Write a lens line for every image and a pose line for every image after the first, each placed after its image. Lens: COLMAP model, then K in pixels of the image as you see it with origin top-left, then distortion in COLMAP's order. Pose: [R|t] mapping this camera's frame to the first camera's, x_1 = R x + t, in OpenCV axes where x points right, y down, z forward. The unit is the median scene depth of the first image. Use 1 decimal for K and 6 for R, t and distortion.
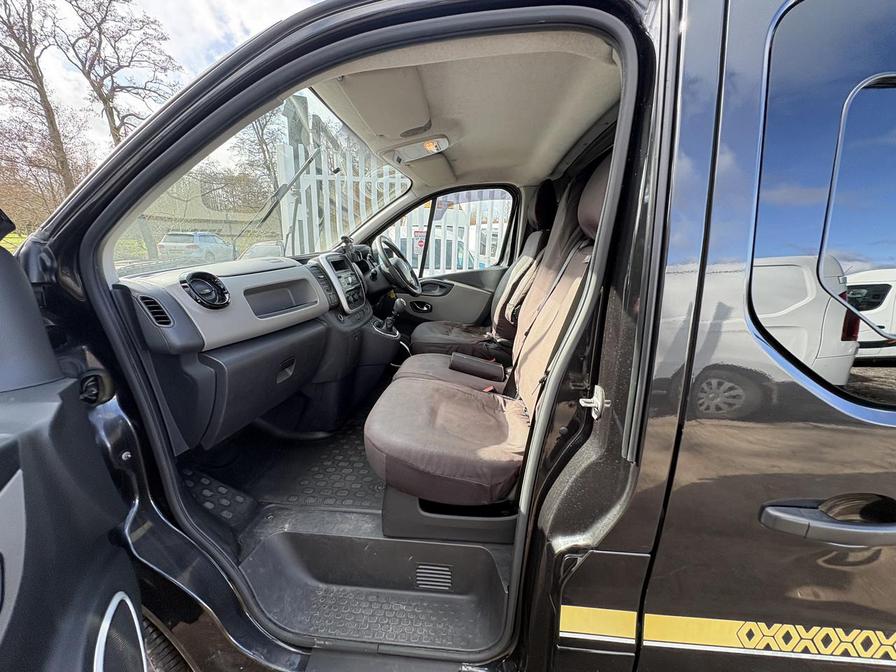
lens RADIAL K [[353.7, 0, 448.3], [0, 353.7, 334.7], [0, 0, 1]] dist [-0.000136, -0.000778]
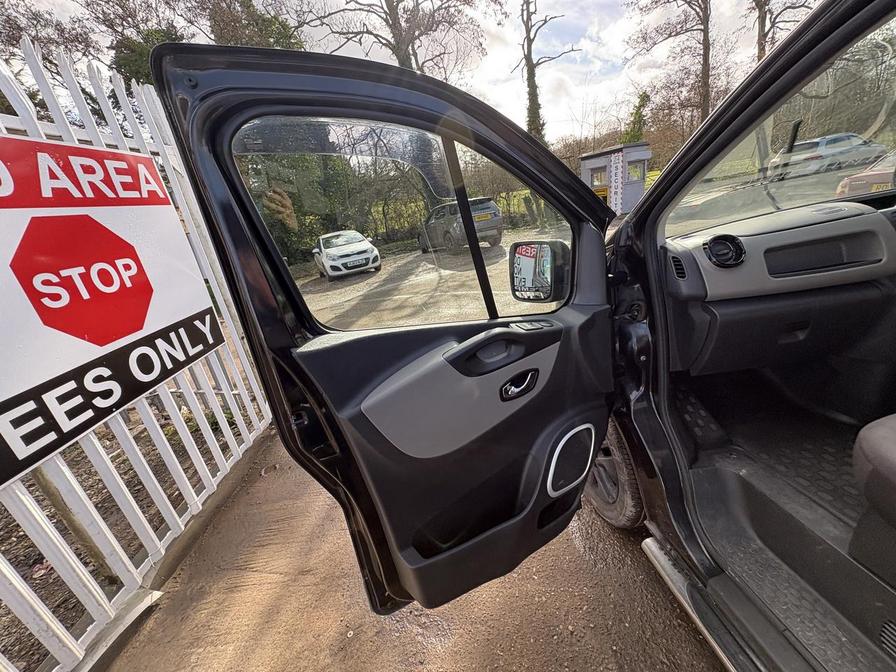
lens RADIAL K [[353.7, 0, 448.3], [0, 353.7, 334.7], [0, 0, 1]] dist [-0.000136, -0.000778]
pose [[0.191220, 0.283651, -0.939669, 0.126913], [-0.078954, 0.958677, 0.273321, -0.040178], [0.978367, 0.021926, 0.205714, -0.055772]]
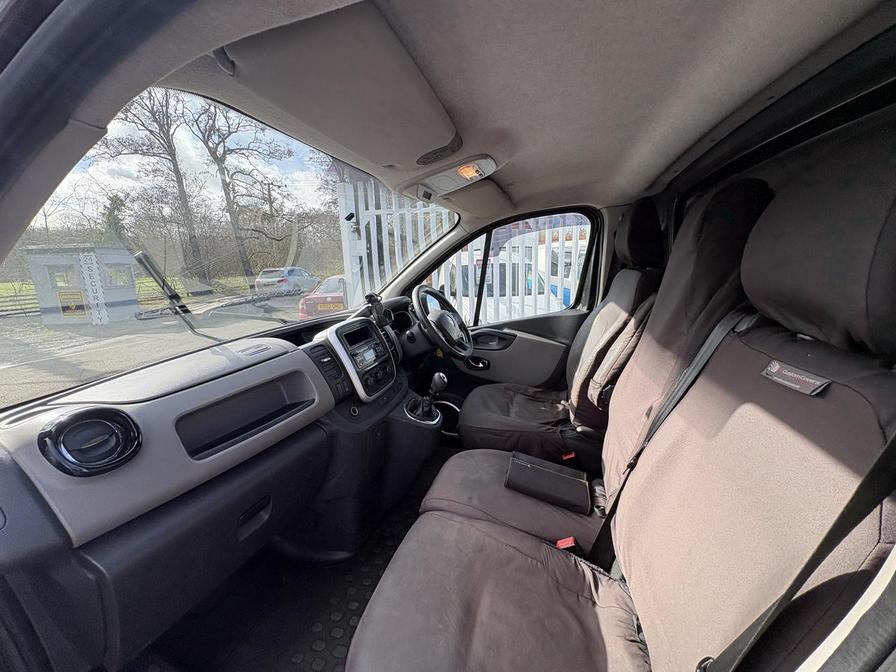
lens RADIAL K [[353.7, 0, 448.3], [0, 353.7, 334.7], [0, 0, 1]] dist [-0.000136, -0.000778]
pose [[0.979383, -0.025868, -0.200351, 0.025245], [0.015613, 0.998494, -0.052596, -0.102700], [0.201410, 0.048383, 0.978311, 0.188877]]
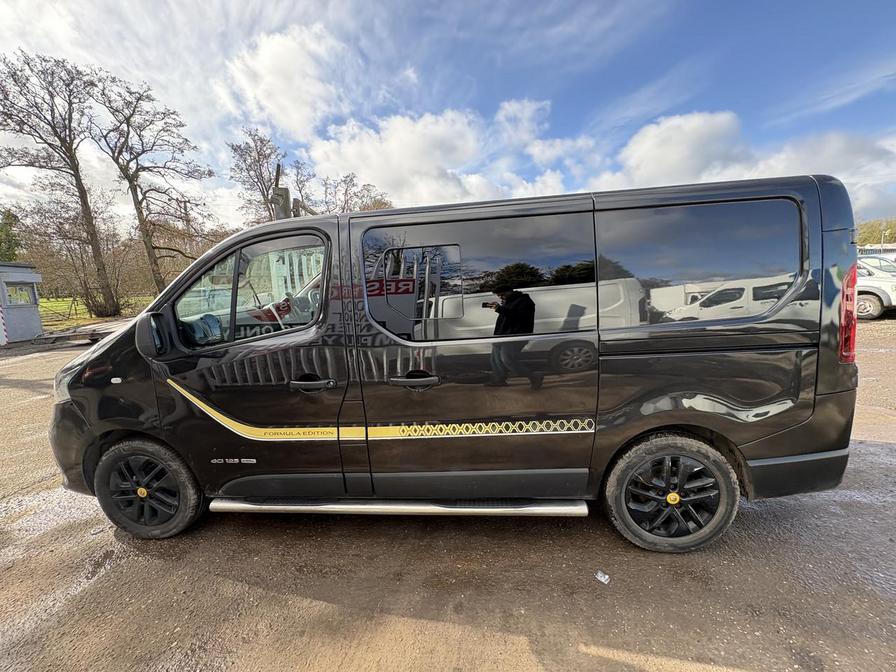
lens RADIAL K [[355.9, 0, 445.8], [0, 355.9, 335.9], [0, 0, 1]] dist [0.000711, -0.000095]
pose [[0.997963, -0.058984, -0.024304, 0.398125], [0.056262, 0.993341, -0.100538, 0.125191], [0.030073, 0.098966, 0.994636, -0.562316]]
